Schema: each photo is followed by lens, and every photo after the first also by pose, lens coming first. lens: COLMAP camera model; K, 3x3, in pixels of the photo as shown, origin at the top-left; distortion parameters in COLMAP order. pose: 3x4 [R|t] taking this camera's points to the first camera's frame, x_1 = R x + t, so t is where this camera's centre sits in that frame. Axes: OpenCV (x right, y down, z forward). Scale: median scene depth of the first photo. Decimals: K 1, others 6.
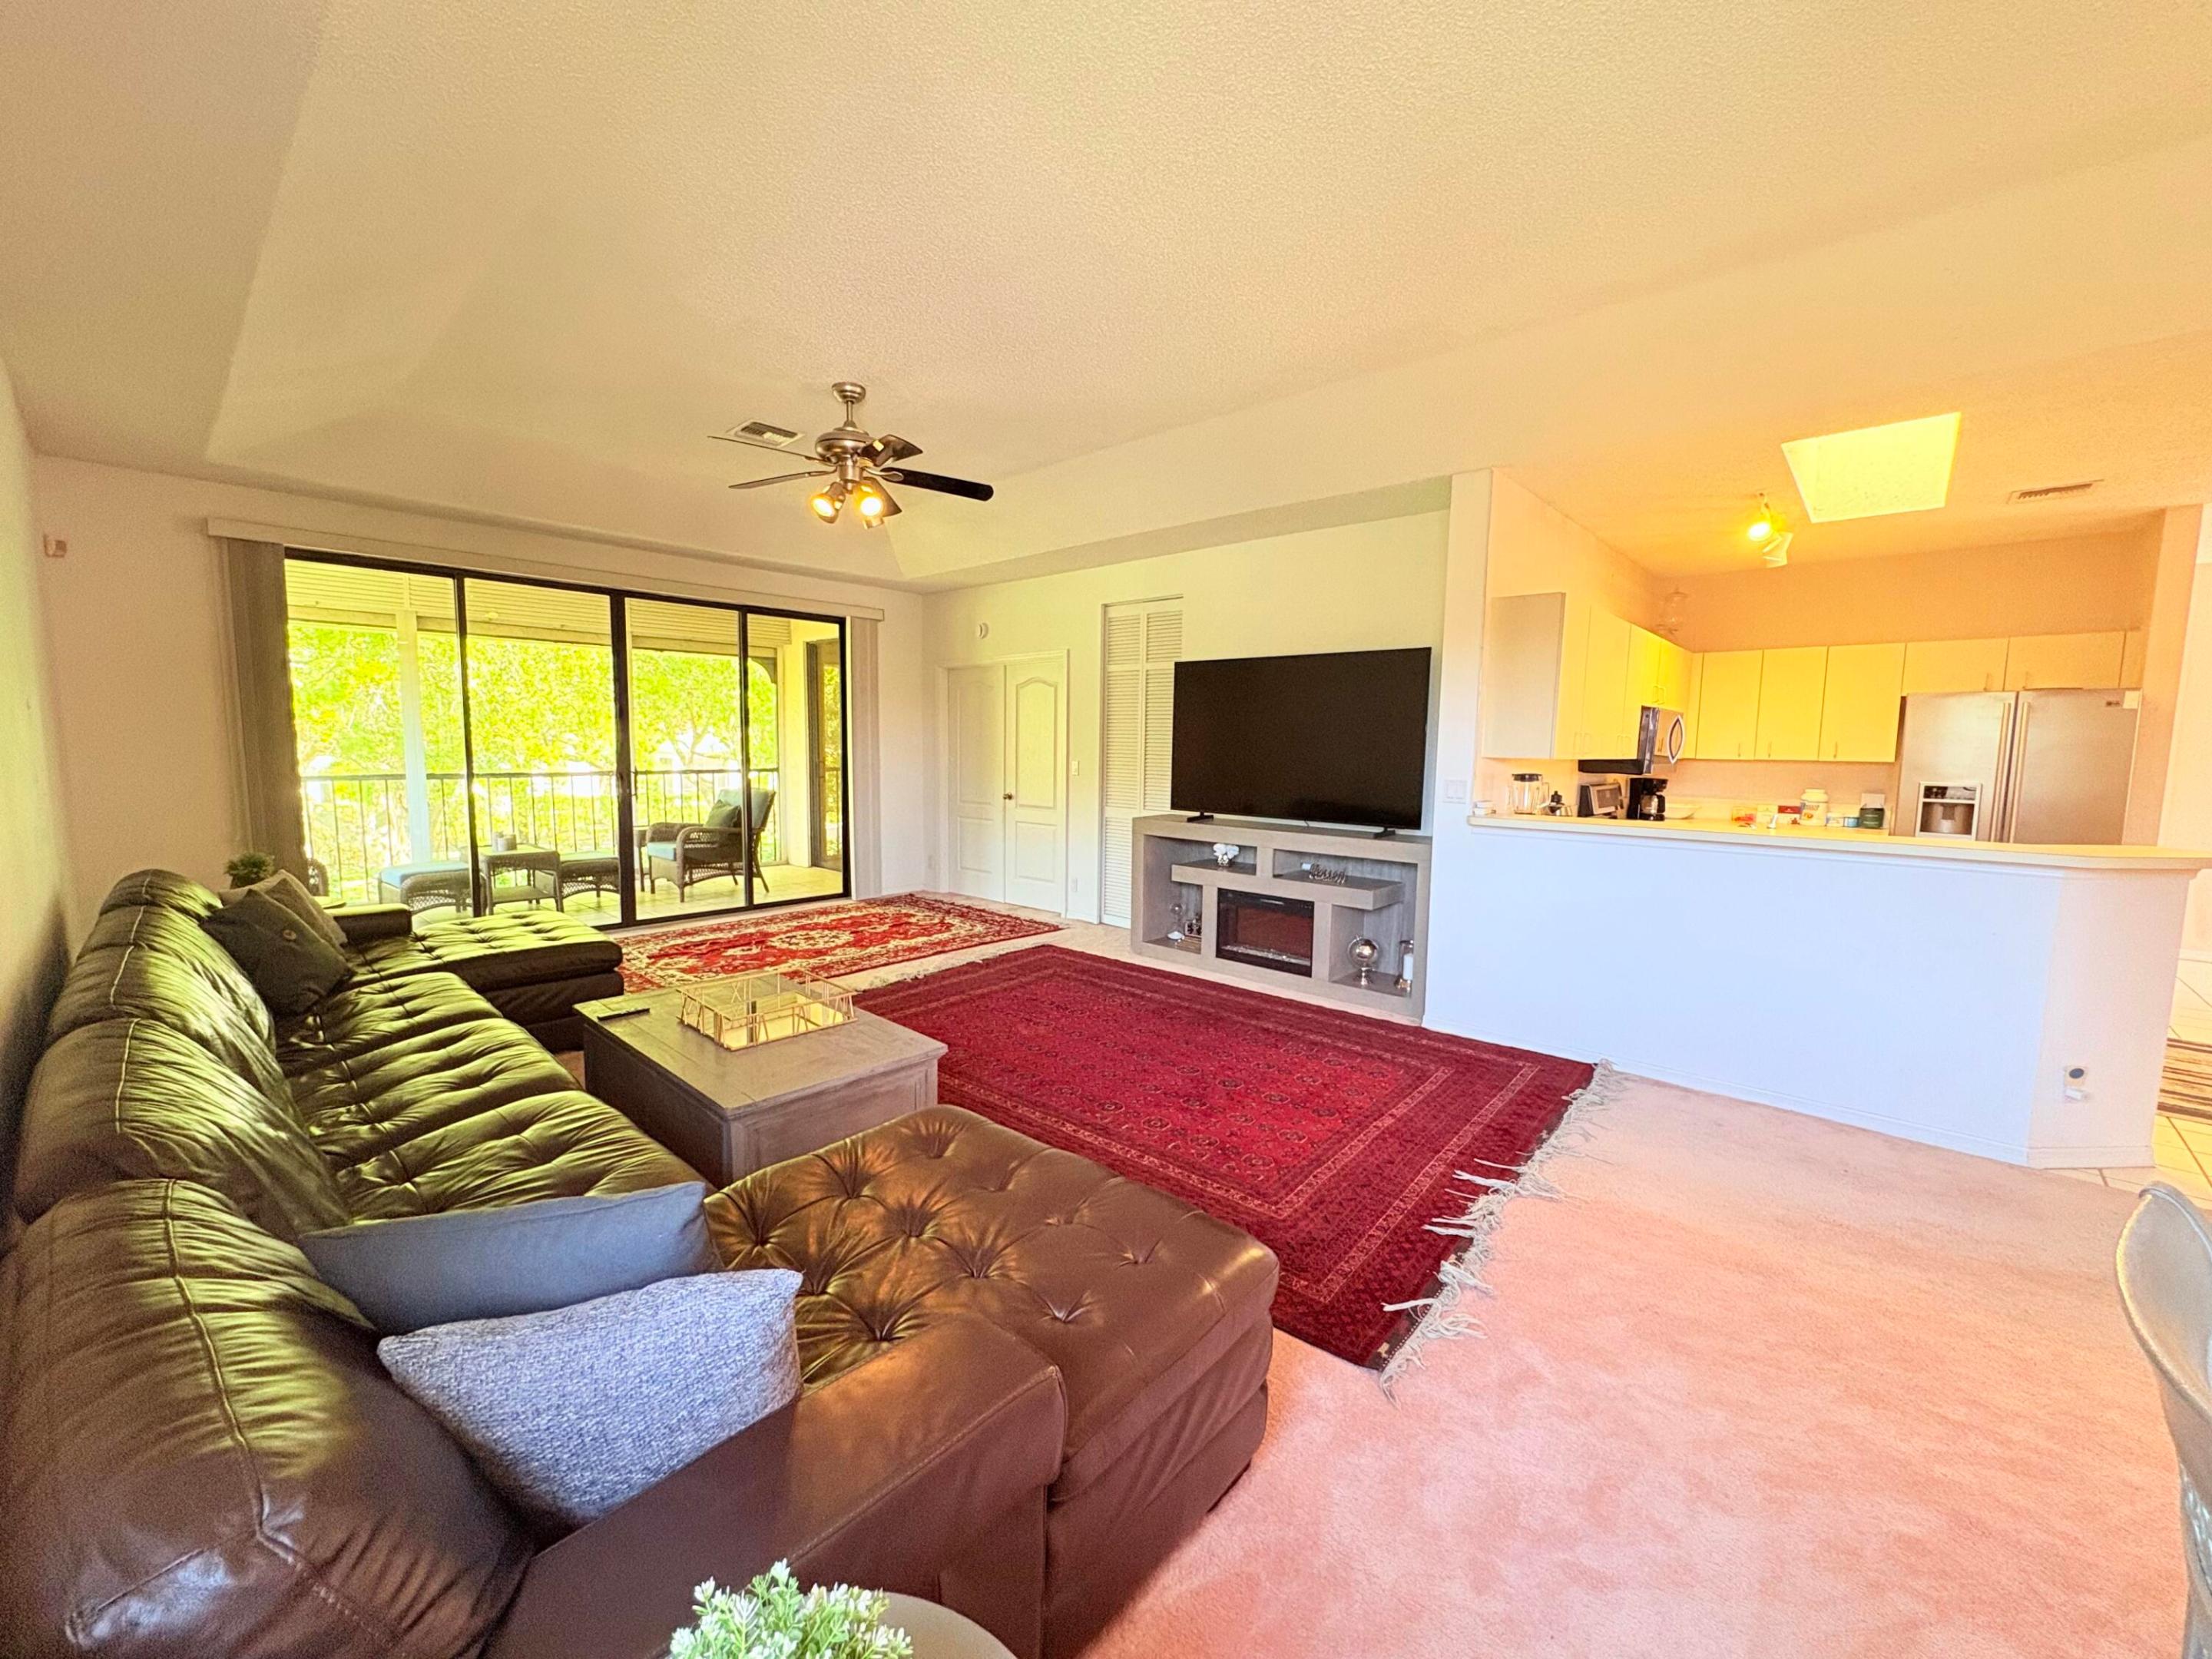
lens RADIAL K [[882.5, 0, 1104.0], [0, 882.5, 831.4], [0, 0, 1]] dist [-0.002147, 0.000311]
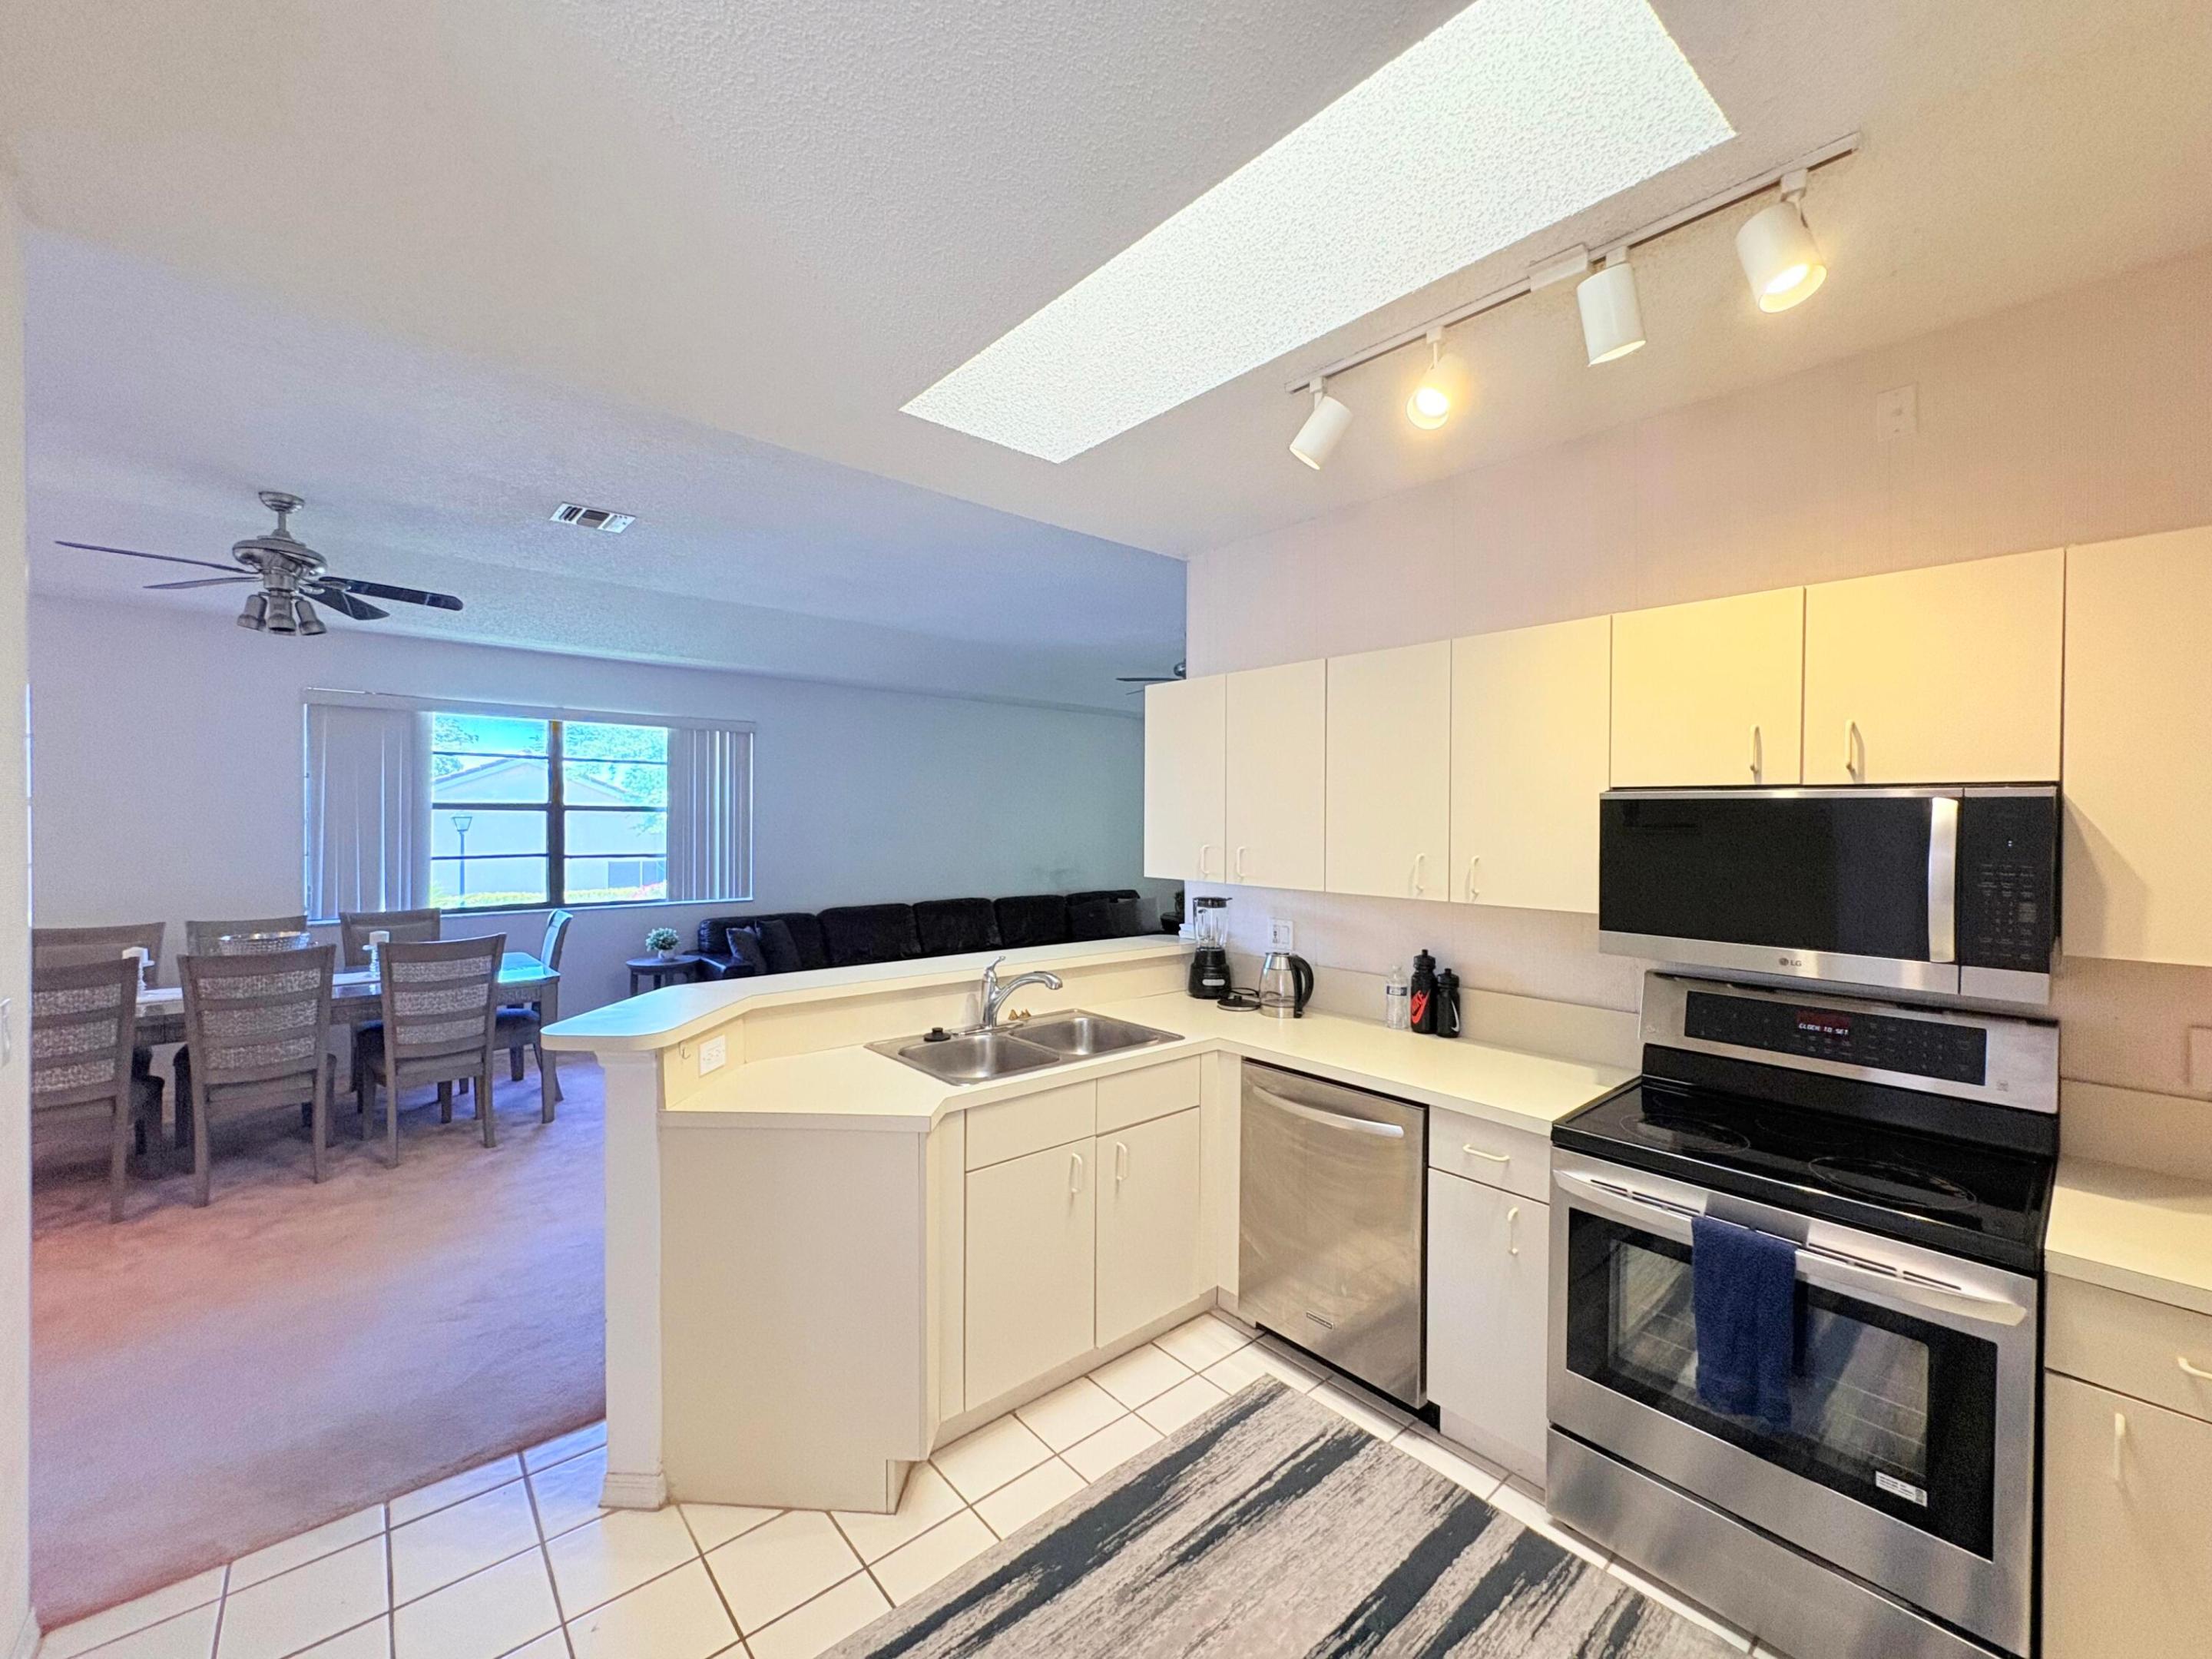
lens RADIAL K [[882.5, 0, 1108.6], [0, 882.5, 831.4], [0, 0, 1]] dist [-0.002147, 0.000311]
pose [[-0.114653, -0.001976, -0.993404, 0.821217], [-0.107957, 0.994100, 0.010483, -0.078691], [0.987522, 0.108447, -0.114190, 0.633078]]
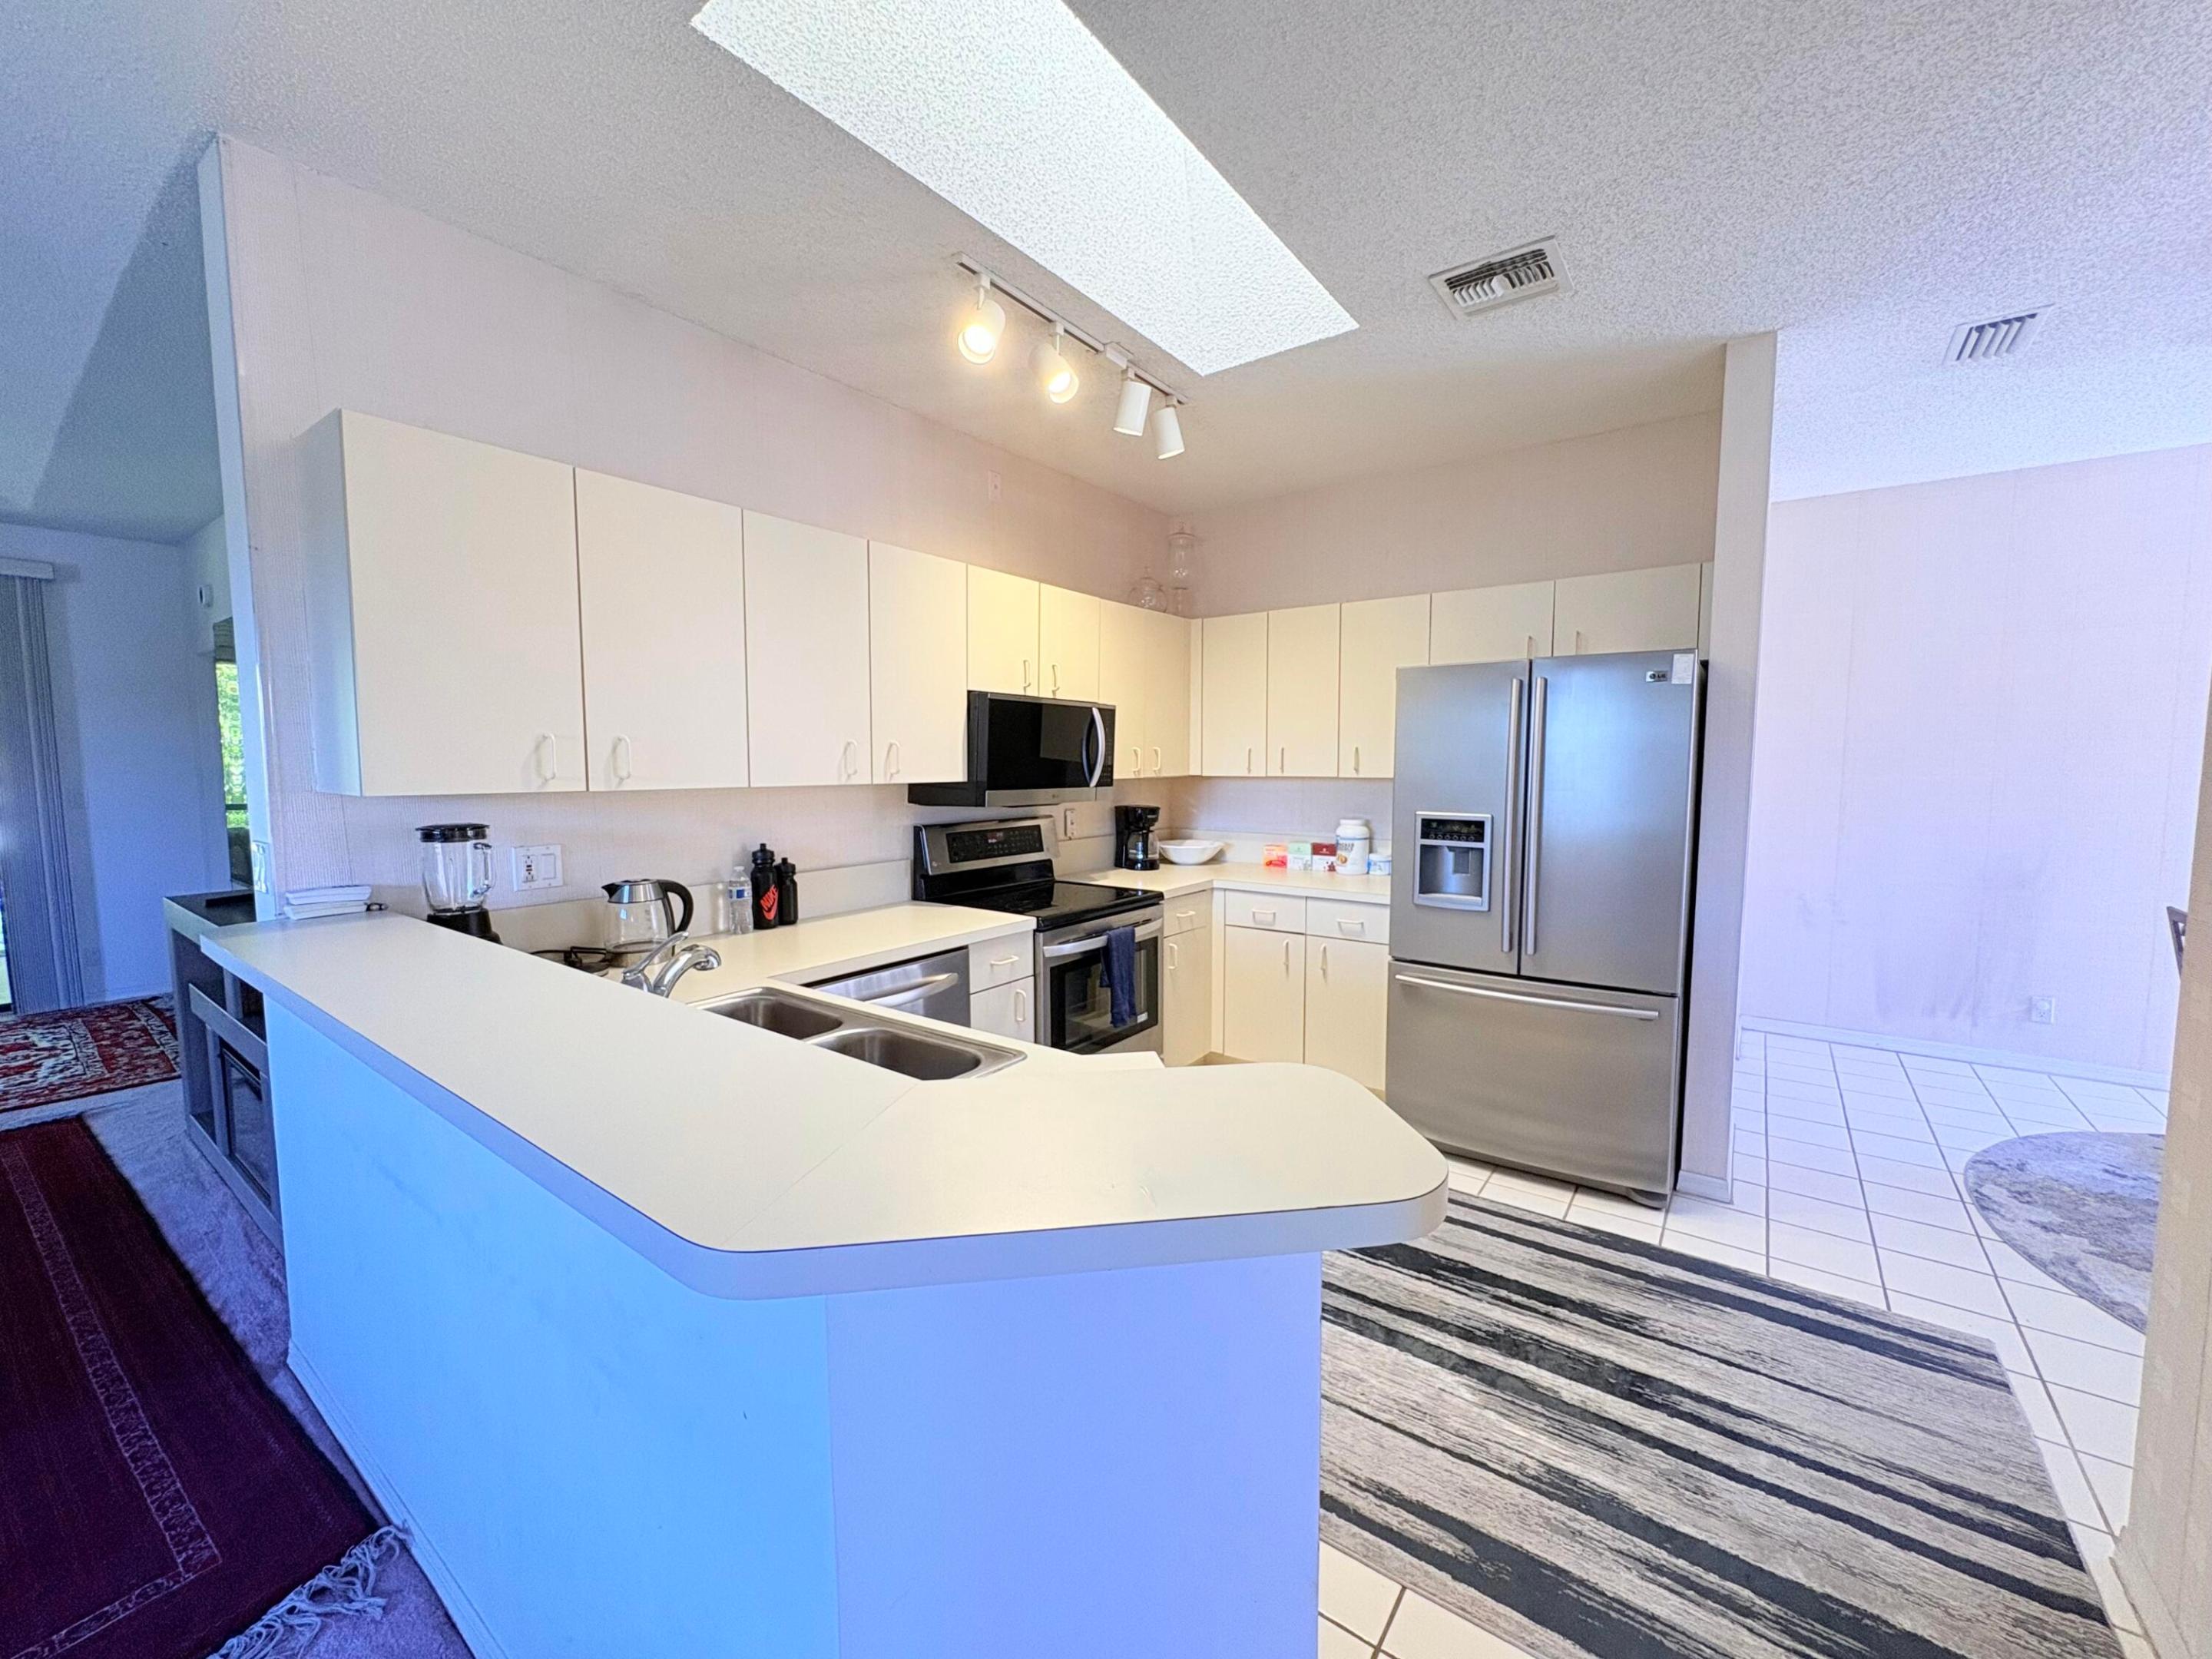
lens RADIAL K [[882.5, 0, 1109.4], [0, 882.5, 834.0], [0, 0, 1]] dist [-0.002147, 0.000311]
pose [[0.994731, -0.022571, 0.100001, 0.499620], [0.023931, 0.999636, -0.012419, -0.029491], [-0.099685, 0.014746, 0.994910, 0.315736]]
